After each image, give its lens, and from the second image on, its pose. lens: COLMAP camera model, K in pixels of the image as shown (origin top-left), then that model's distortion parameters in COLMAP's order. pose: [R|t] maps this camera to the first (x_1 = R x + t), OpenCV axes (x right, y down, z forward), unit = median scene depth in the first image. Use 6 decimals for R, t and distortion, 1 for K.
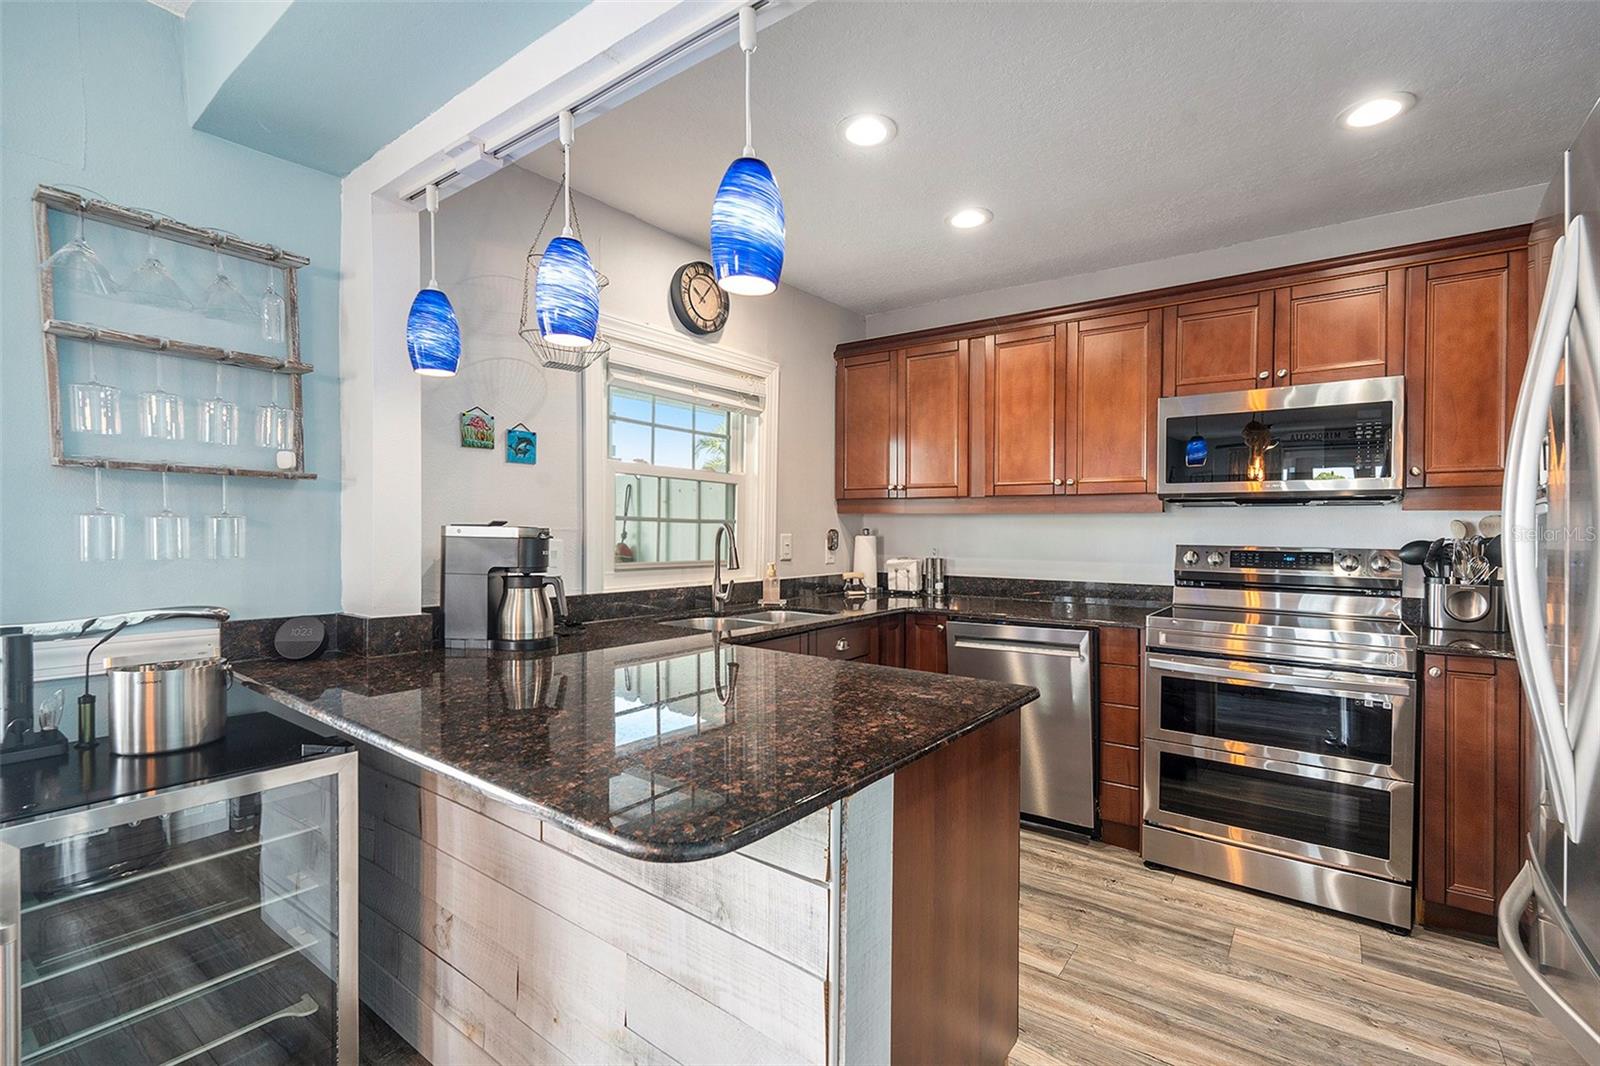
lens RADIAL K [[707.0, 0, 798.4], [0, 707.0, 543.9], [0, 0, 1]] dist [-0.000875, 0.000022]
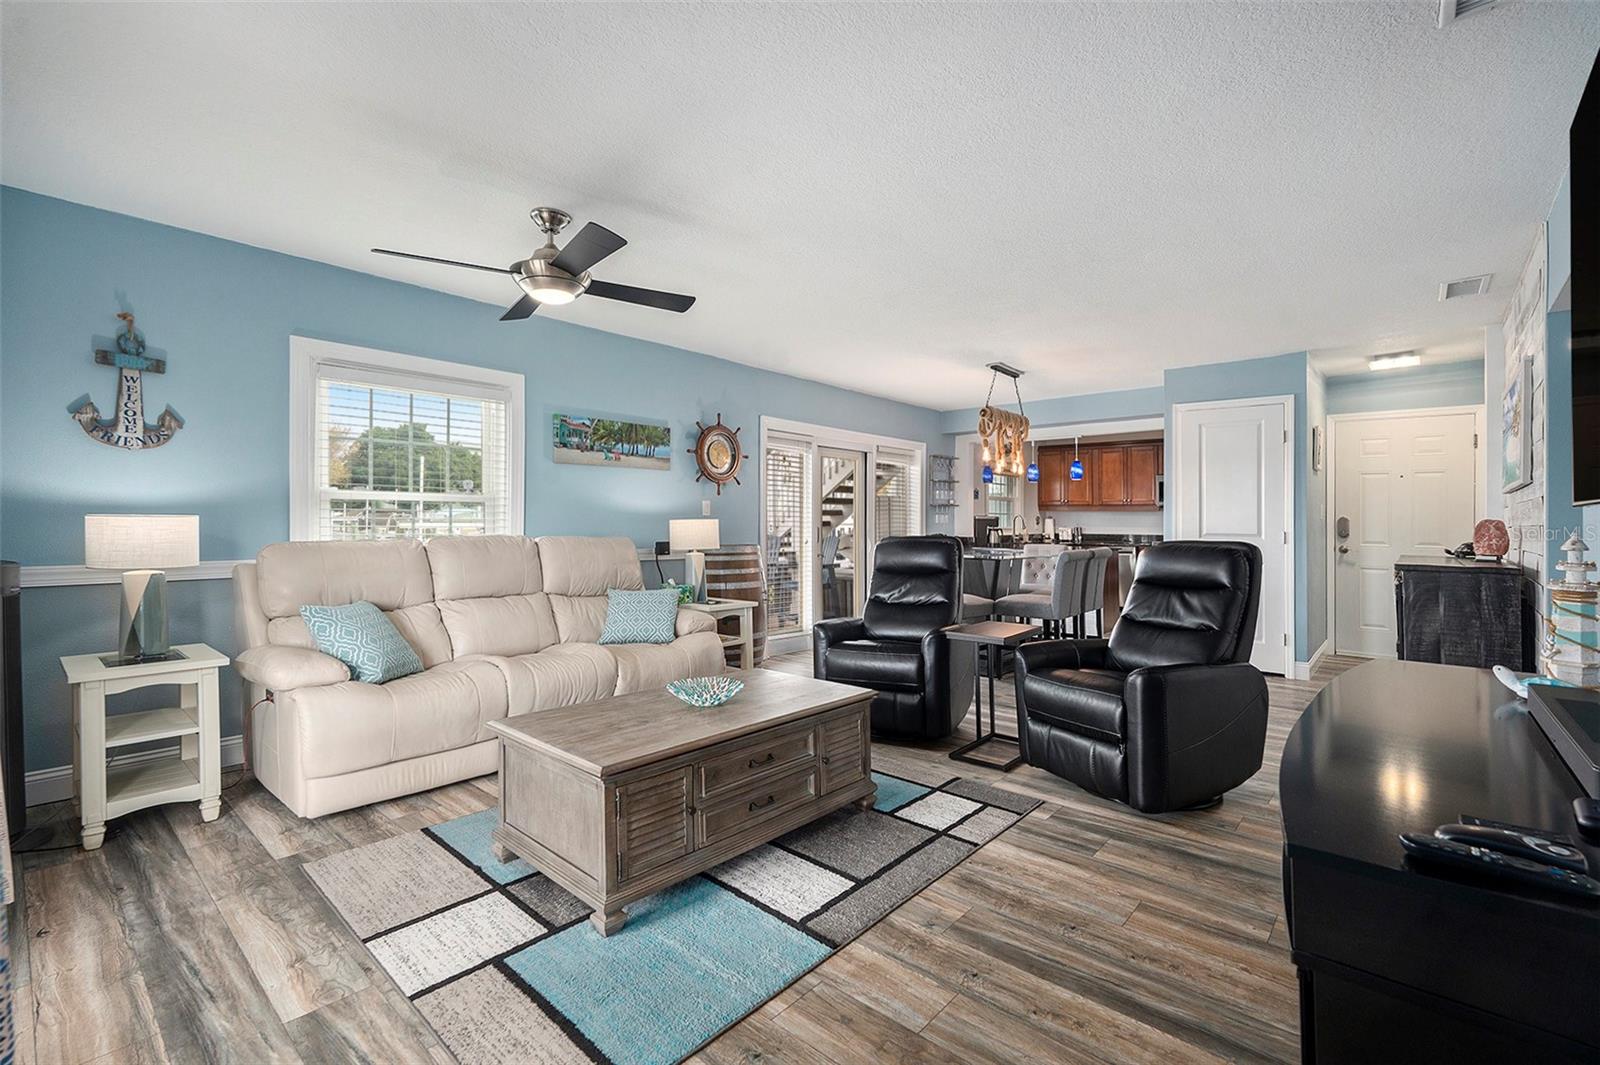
lens RADIAL K [[719.6, 0, 822.2], [0, 719.6, 511.4], [0, 0, 1]] dist [-0.002013, 0.000172]
pose [[0.998963, -0.005292, -0.045226, -0.775195], [0.004049, 0.999613, -0.027522, 0.037509], [0.045354, 0.027310, 0.998598, -2.094111]]
